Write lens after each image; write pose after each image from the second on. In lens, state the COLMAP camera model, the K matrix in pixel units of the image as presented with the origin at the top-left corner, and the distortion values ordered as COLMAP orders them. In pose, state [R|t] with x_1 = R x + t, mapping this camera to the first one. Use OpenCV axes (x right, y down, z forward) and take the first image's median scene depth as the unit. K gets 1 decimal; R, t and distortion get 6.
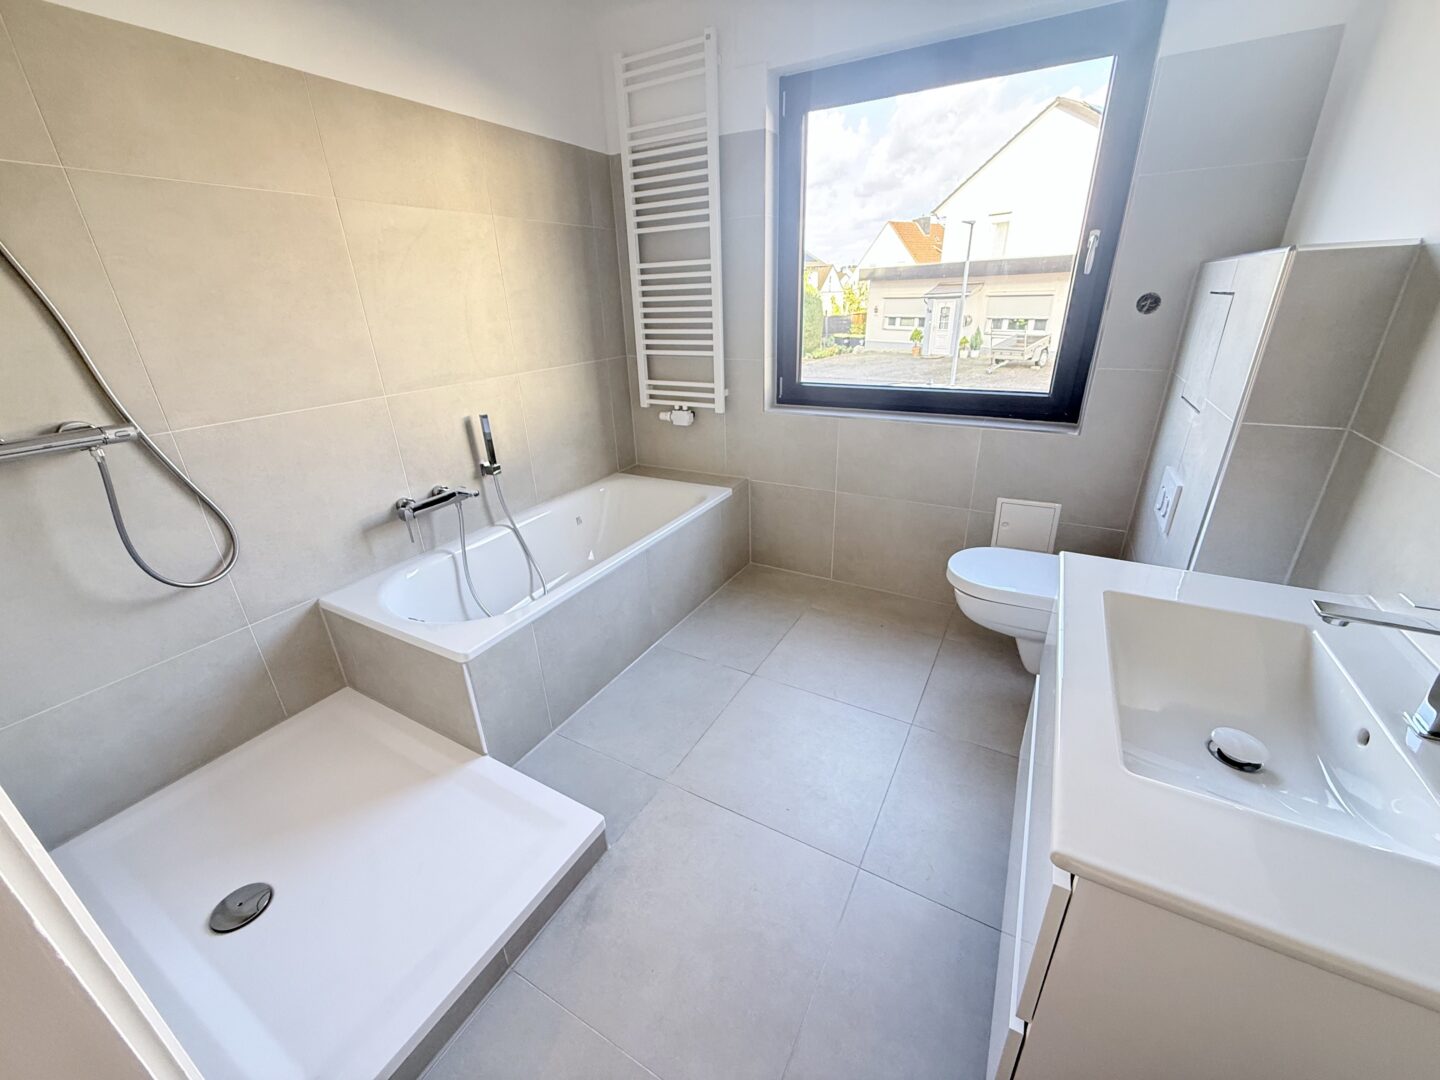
lens RADIAL K [[574.1, 0, 715.7], [0, 574.1, 540.4], [0, 0, 1]] dist [-0.000854, 0.000074]
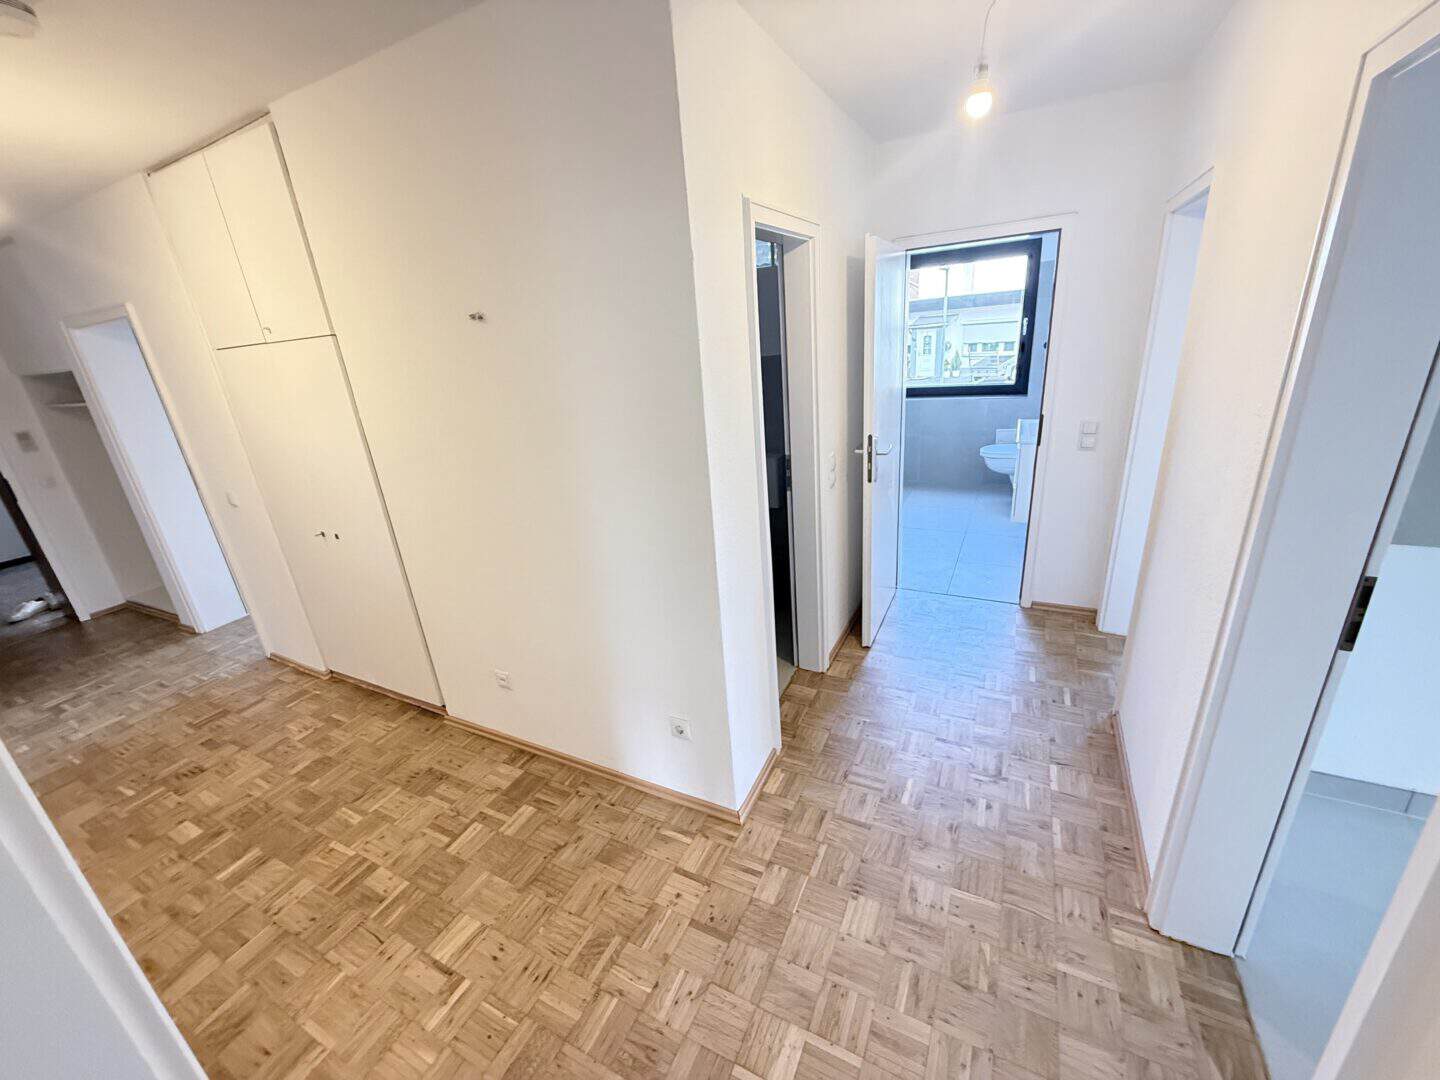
lens RADIAL K [[574.1, 0, 715.7], [0, 574.1, 540.4], [0, 0, 1]] dist [-0.000854, 0.000074]
pose [[0.998082, -0.059227, 0.017996, -0.673037], [0.060131, 0.996692, -0.054684, 0.412598], [-0.014698, 0.055661, 0.998342, -1.211872]]
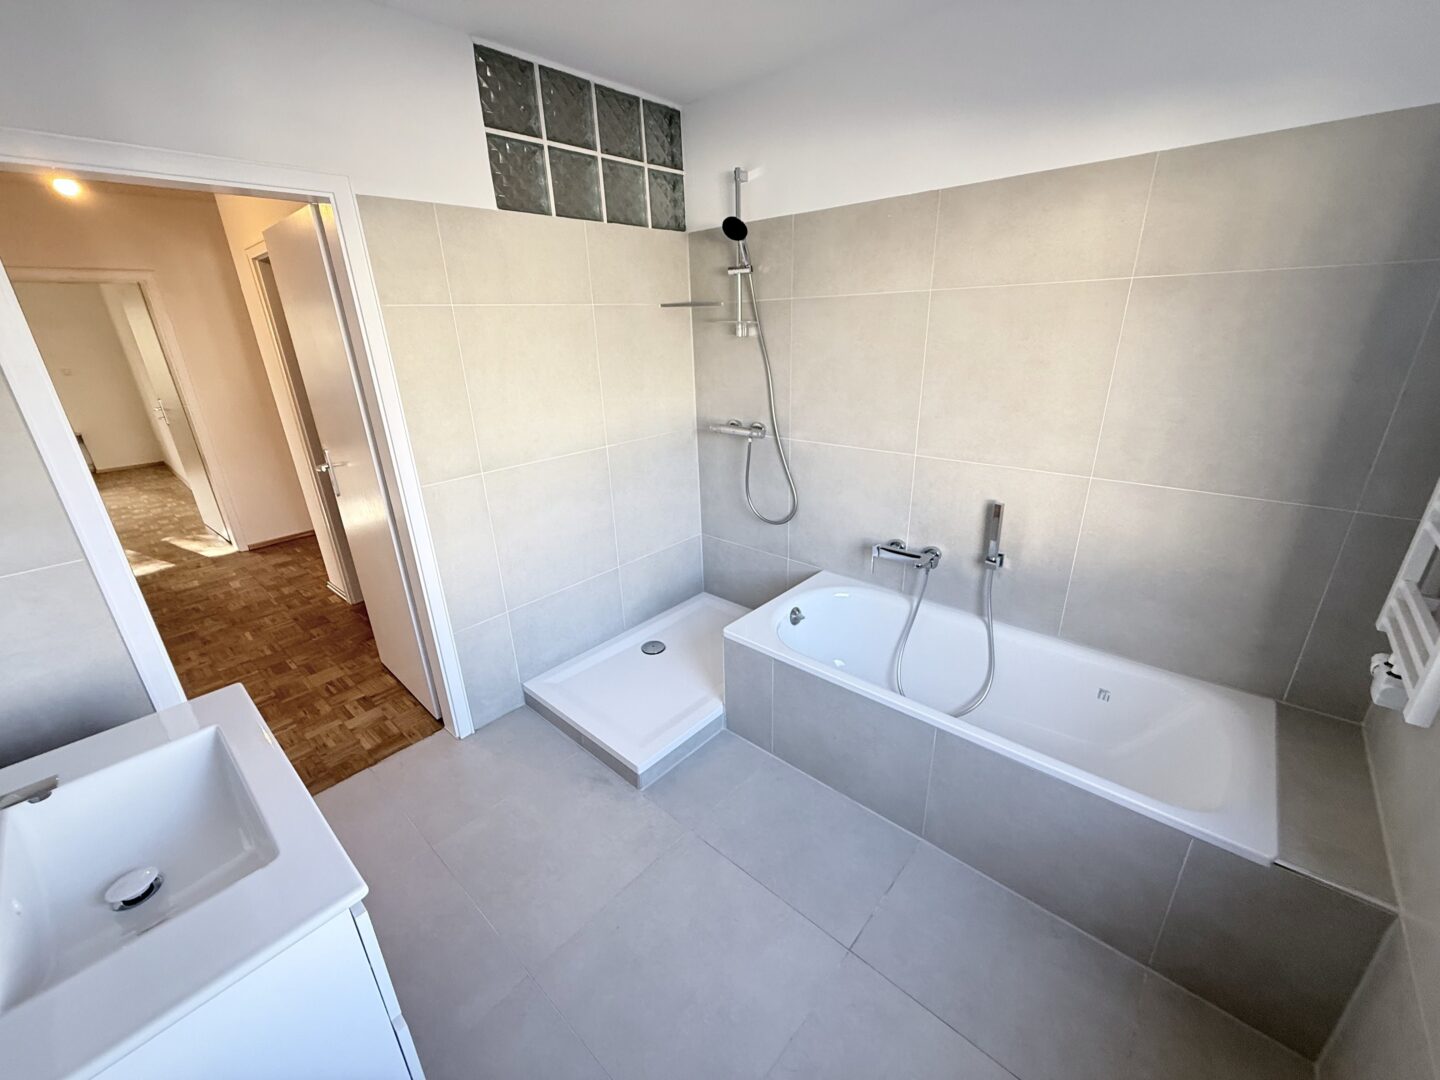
lens RADIAL K [[574.1, 0, 715.7], [0, 574.1, 540.4], [0, 0, 1]] dist [-0.000854, 0.000074]
pose [[-0.216432, 0.383664, -0.897752, 0.491047], [-0.349994, 0.827938, 0.438205, -0.391204], [0.911406, 0.409049, -0.044912, 0.633377]]
